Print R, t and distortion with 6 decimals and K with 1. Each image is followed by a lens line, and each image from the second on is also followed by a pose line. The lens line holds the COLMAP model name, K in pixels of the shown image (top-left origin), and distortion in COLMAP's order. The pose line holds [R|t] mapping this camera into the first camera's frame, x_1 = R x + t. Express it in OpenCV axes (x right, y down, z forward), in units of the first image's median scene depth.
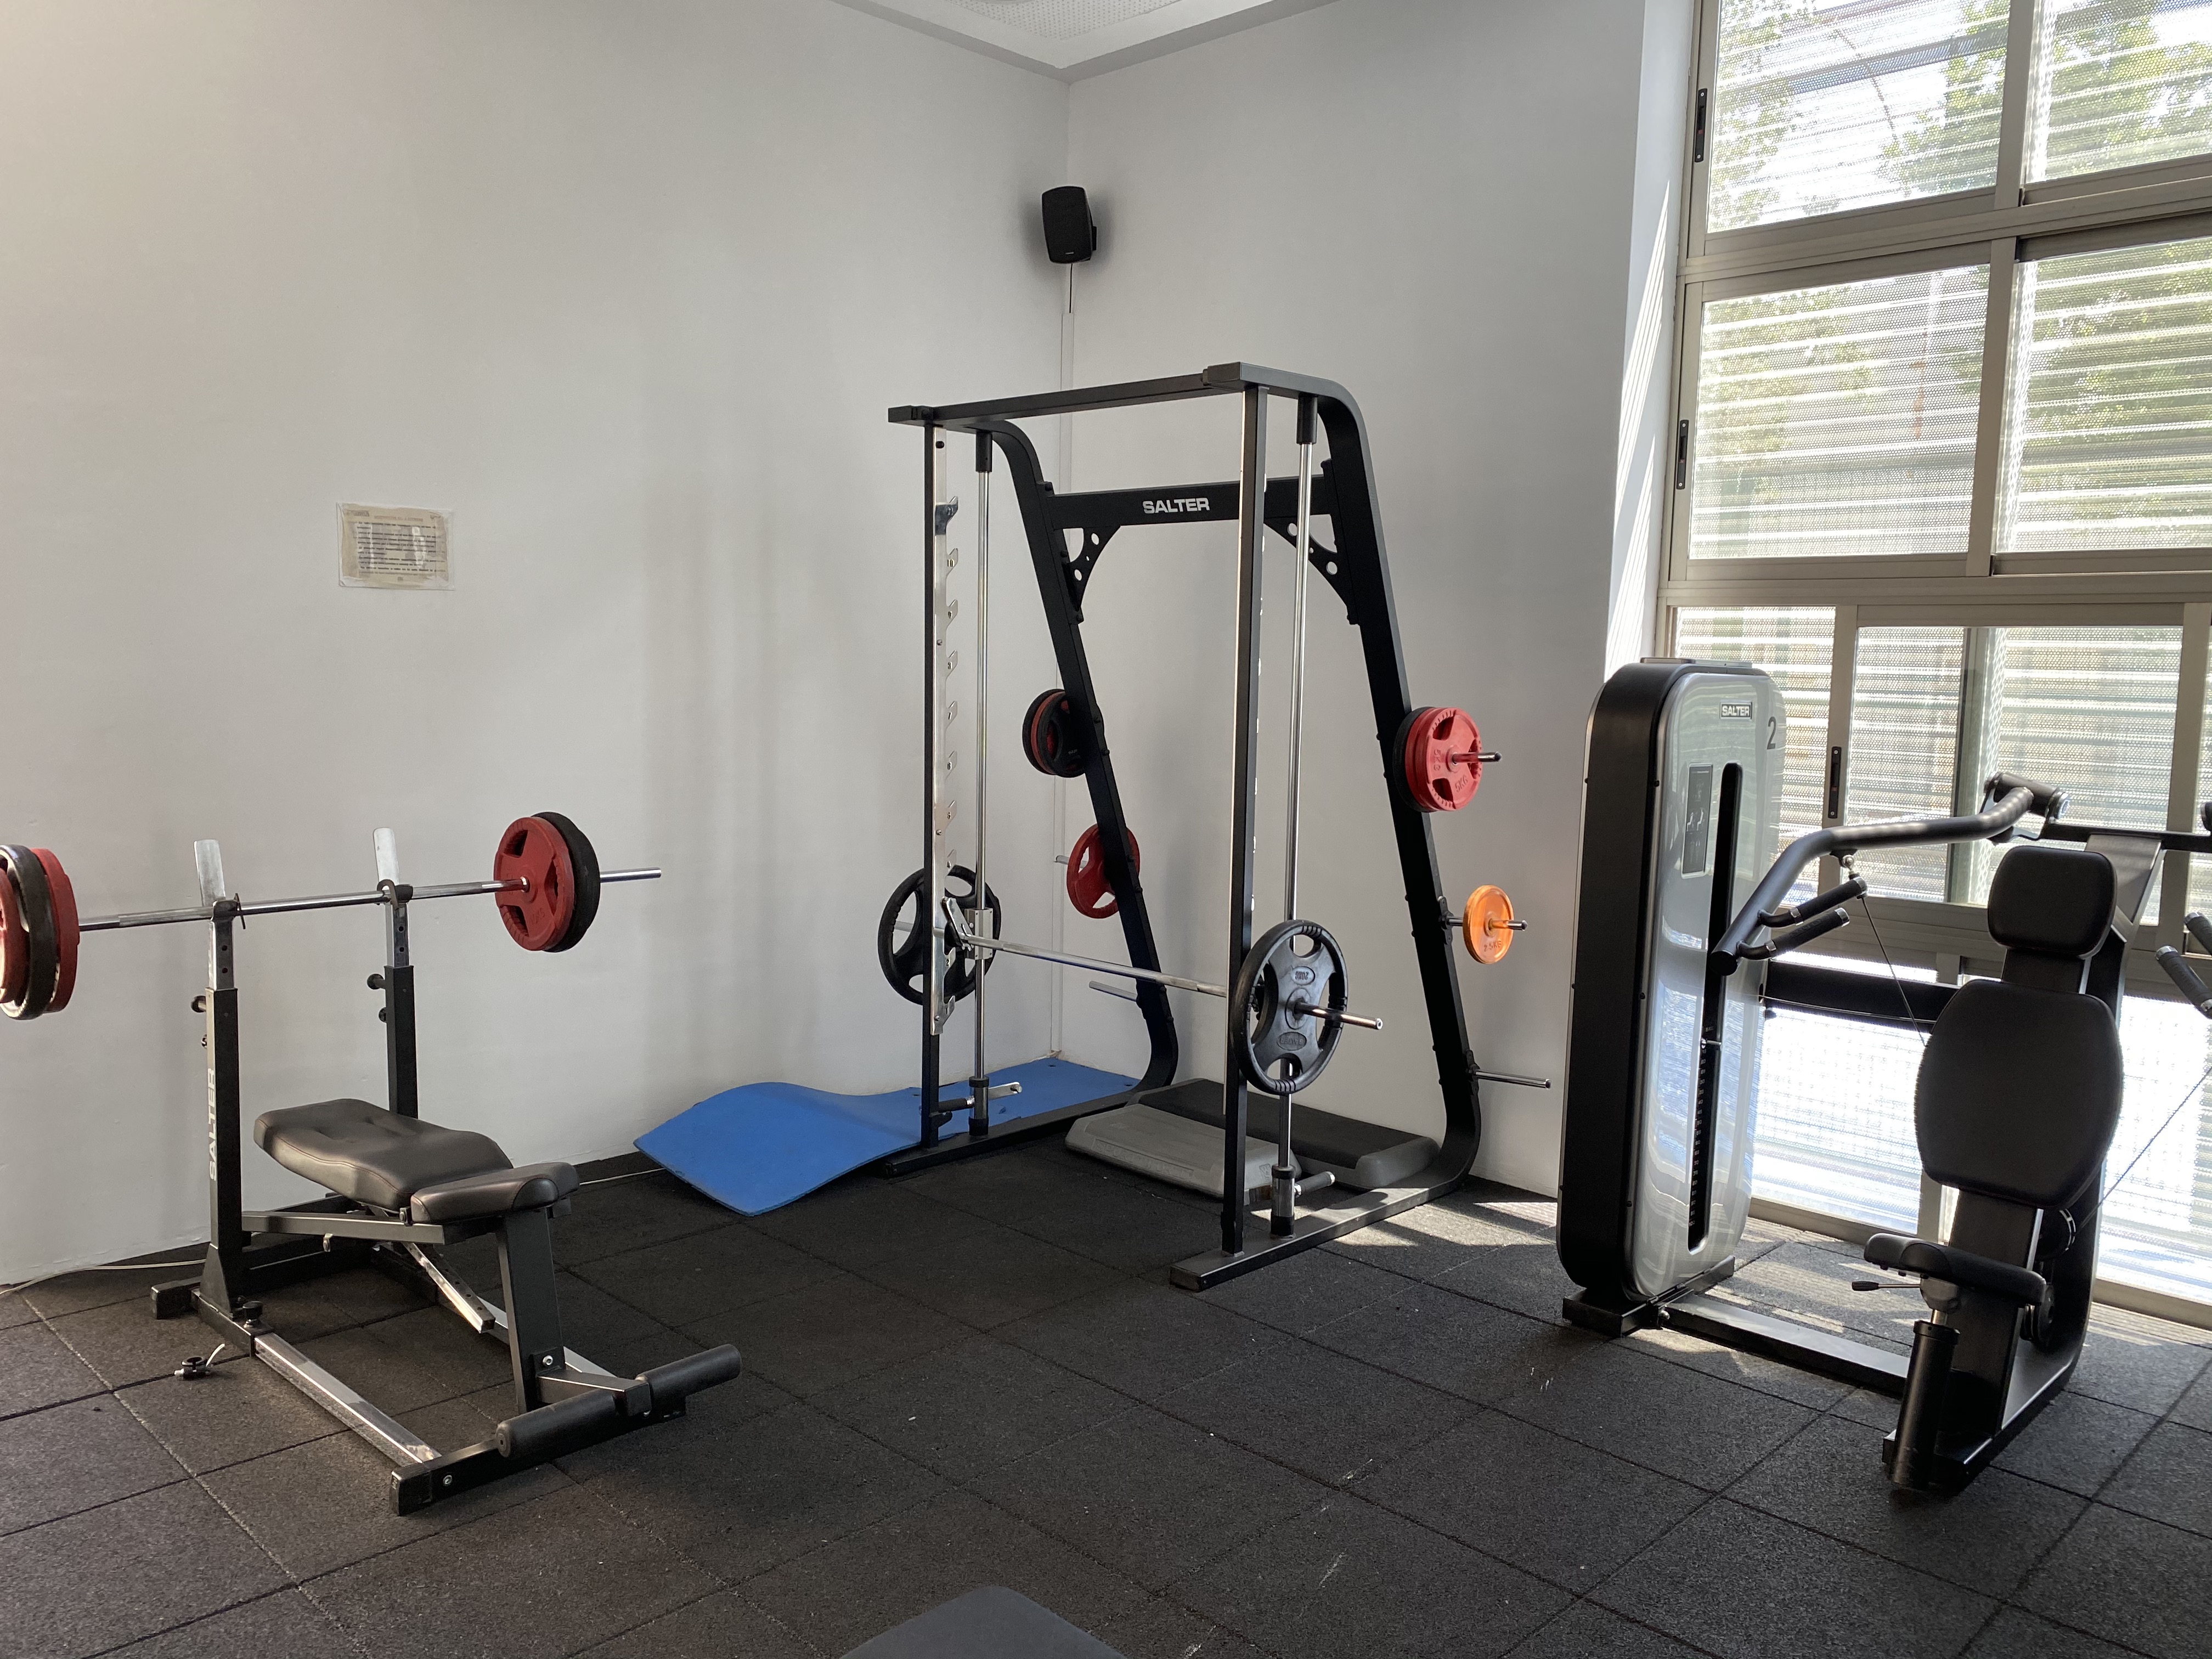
lens RADIAL K [[1696.8, 0, 1115.7], [0, 1696.8, 825.2], [0, 0, 1]] dist [0.030123, -0.003423]
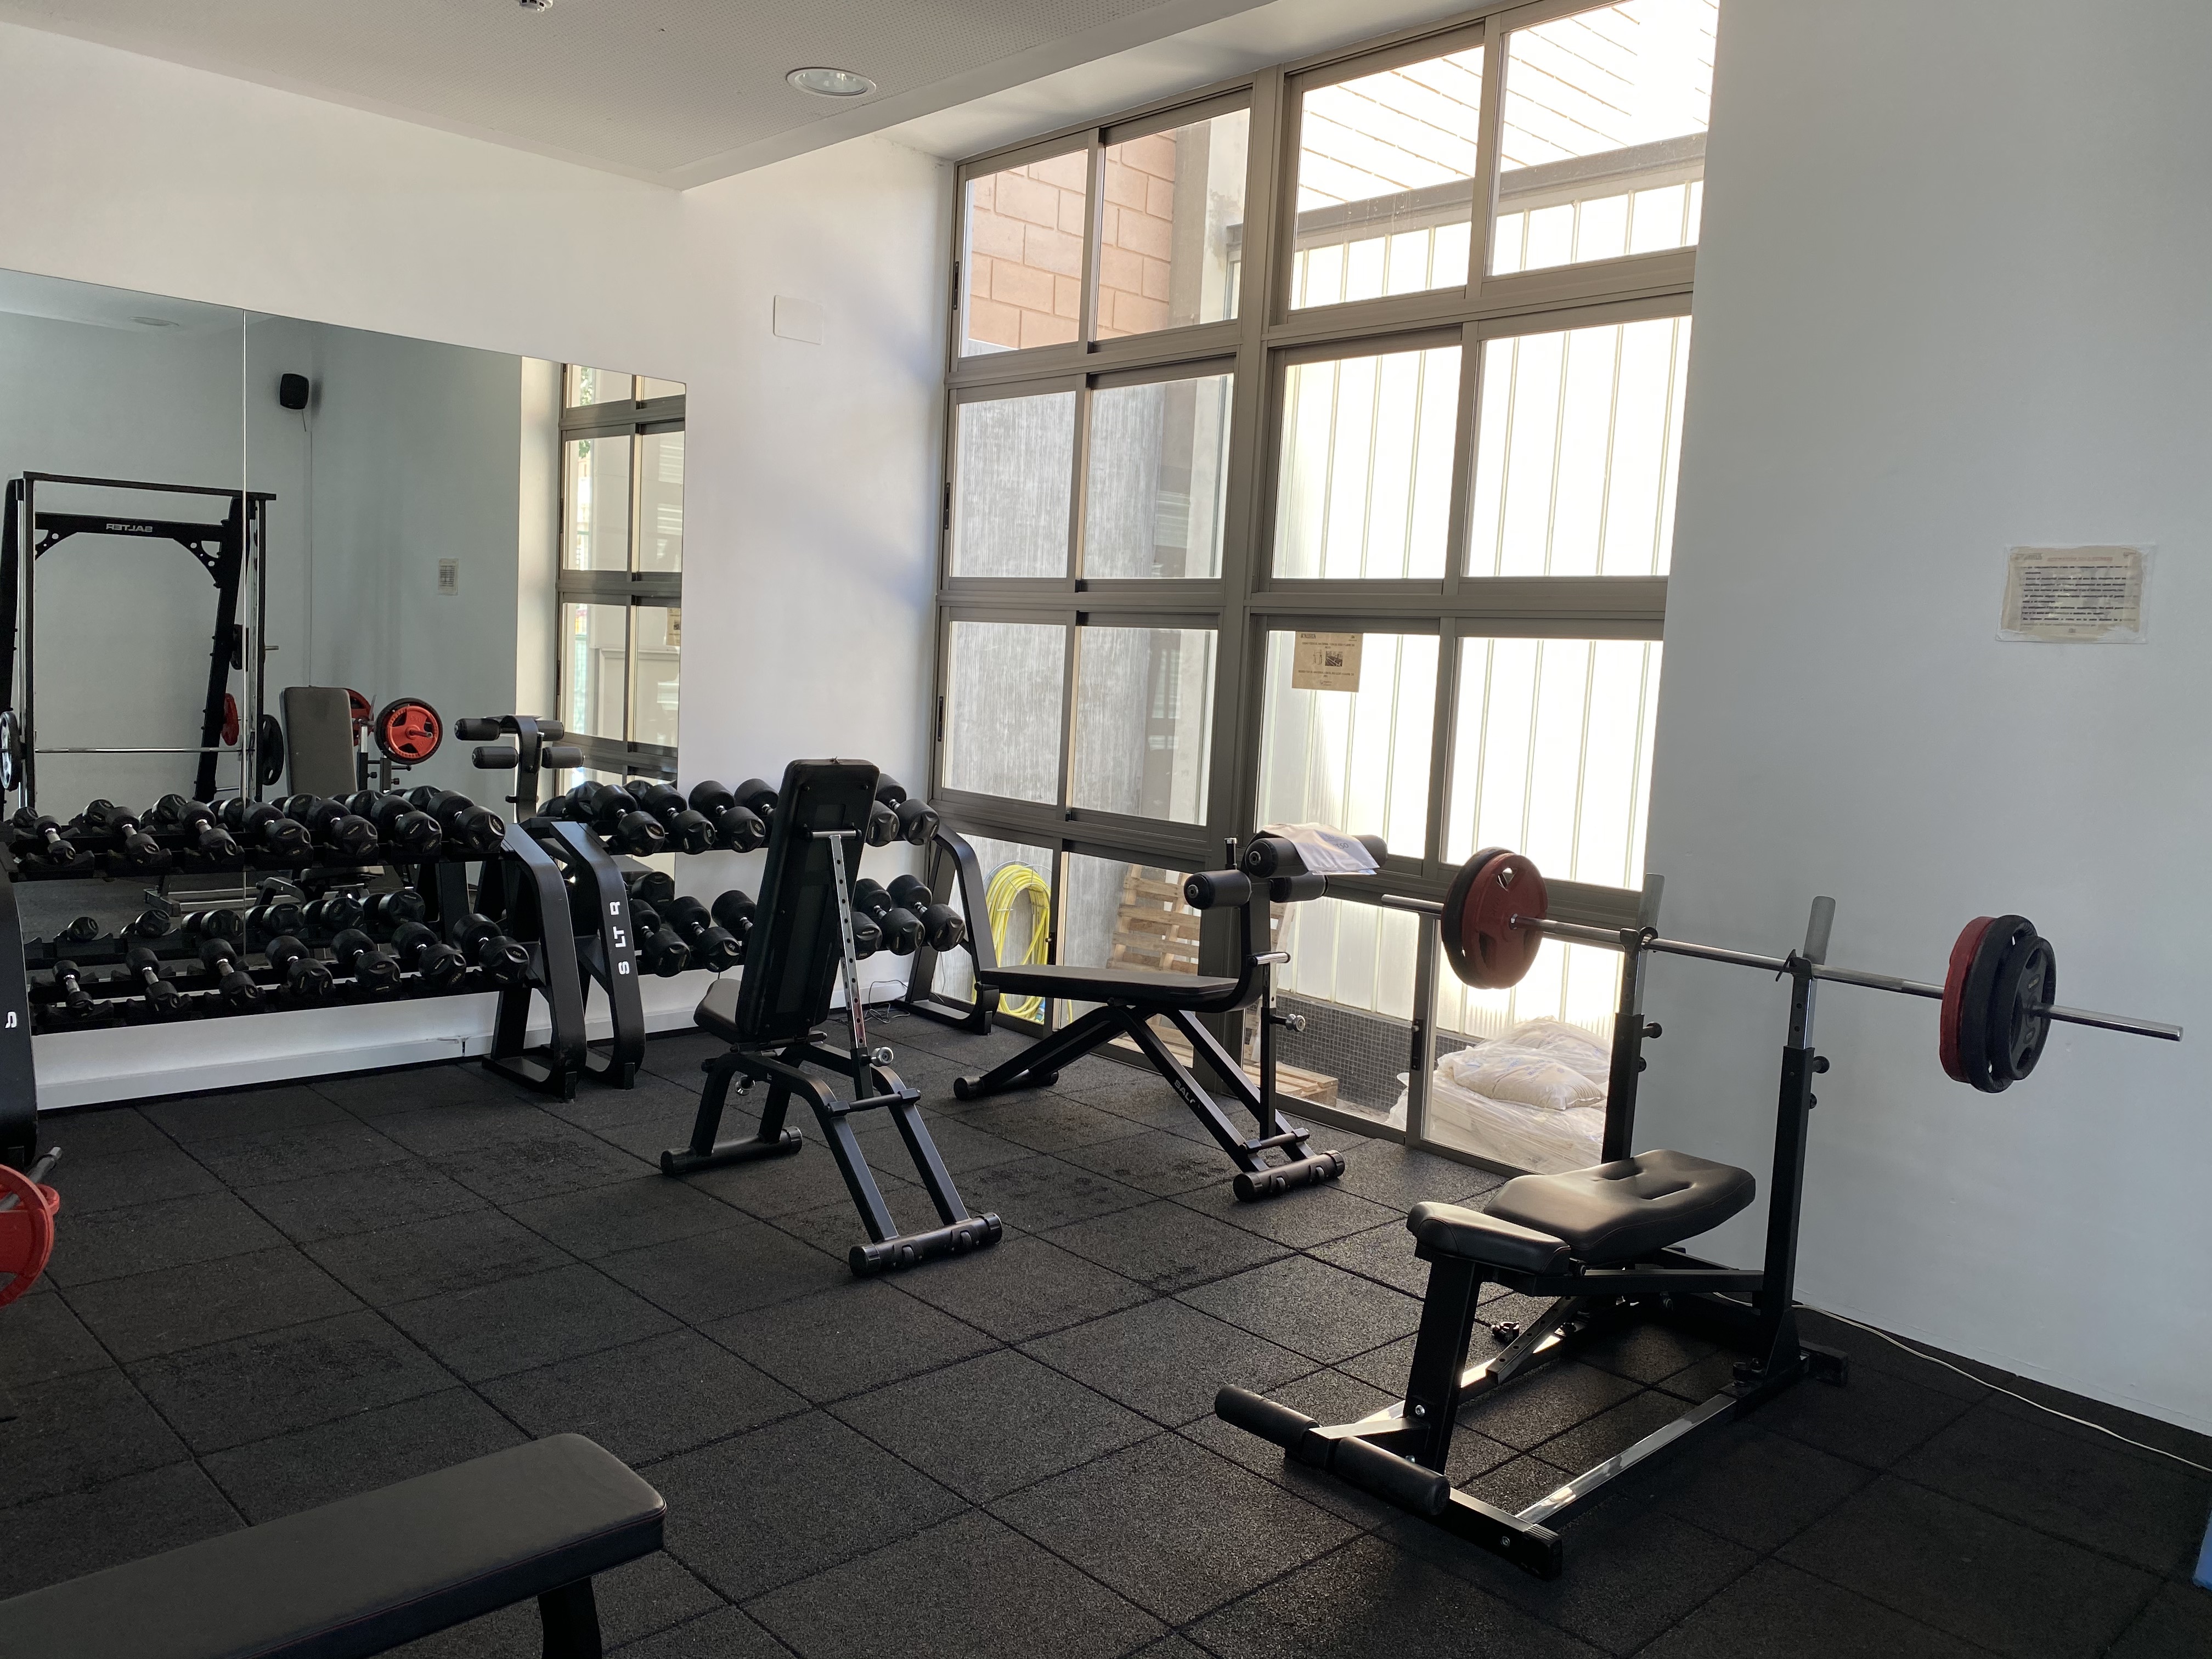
lens RADIAL K [[1696.8, 0, 1115.7], [0, 1696.8, 825.2], [0, 0, 1]] dist [0.030123, -0.003423]
pose [[-0.030772, 0.085904, -0.995828, 0.449550], [-0.145960, 0.985234, 0.089500, -0.059169], [0.988812, 0.148105, -0.017779, 0.582548]]
